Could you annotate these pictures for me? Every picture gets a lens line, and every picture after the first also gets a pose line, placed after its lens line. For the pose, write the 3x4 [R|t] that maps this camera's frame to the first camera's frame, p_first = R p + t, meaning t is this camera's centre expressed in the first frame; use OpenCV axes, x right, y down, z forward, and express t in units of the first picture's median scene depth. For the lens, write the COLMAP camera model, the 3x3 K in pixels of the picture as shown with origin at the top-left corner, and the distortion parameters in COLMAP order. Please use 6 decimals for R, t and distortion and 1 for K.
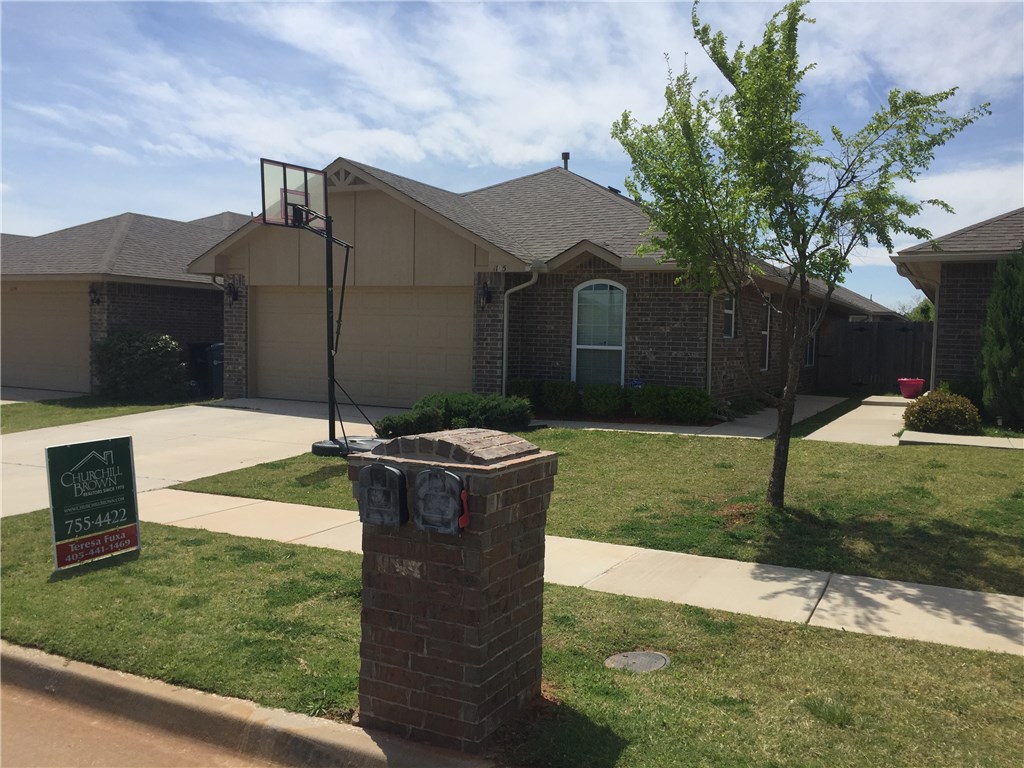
lens RADIAL K [[882.4, 0, 519.3], [0, 882.4, 381.9], [0, 0, 1]] dist [0.087455, -0.115339]
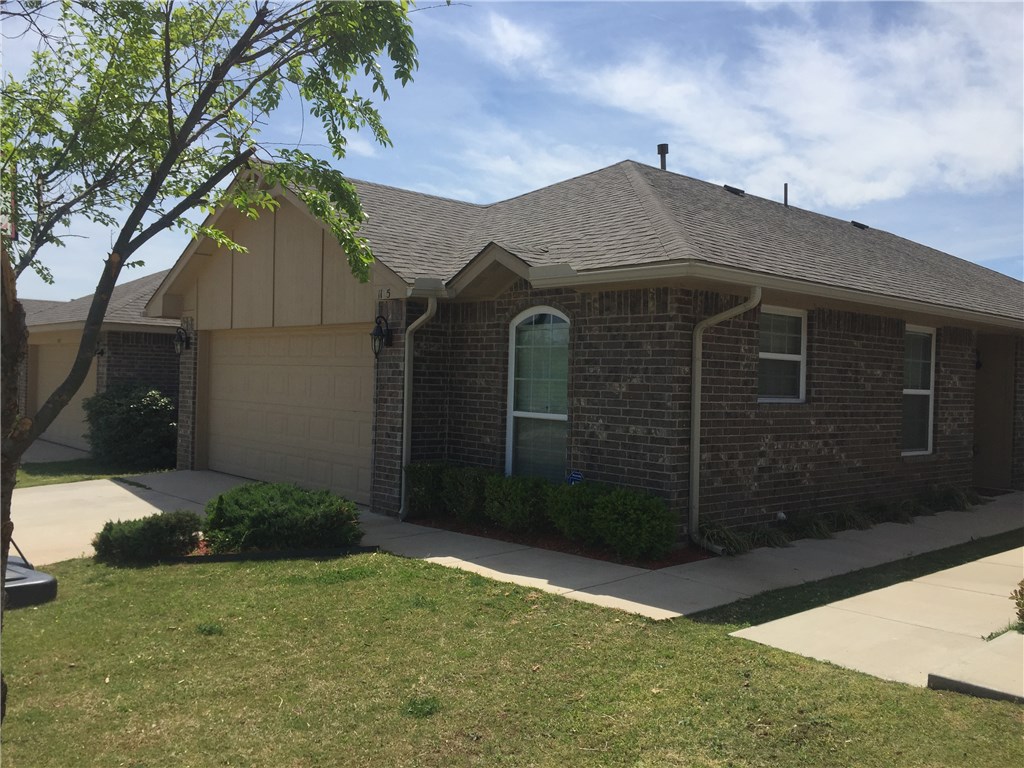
lens RADIAL K [[882.4, 0, 513.1], [0, 882.4, 387.7], [0, 0, 1]] dist [0.087455, -0.115339]
pose [[0.930317, 0.004267, -0.366733, 0.213205], [-0.023375, 0.998589, -0.047680, -0.020185], [0.366012, 0.052930, 0.929104, 0.294305]]
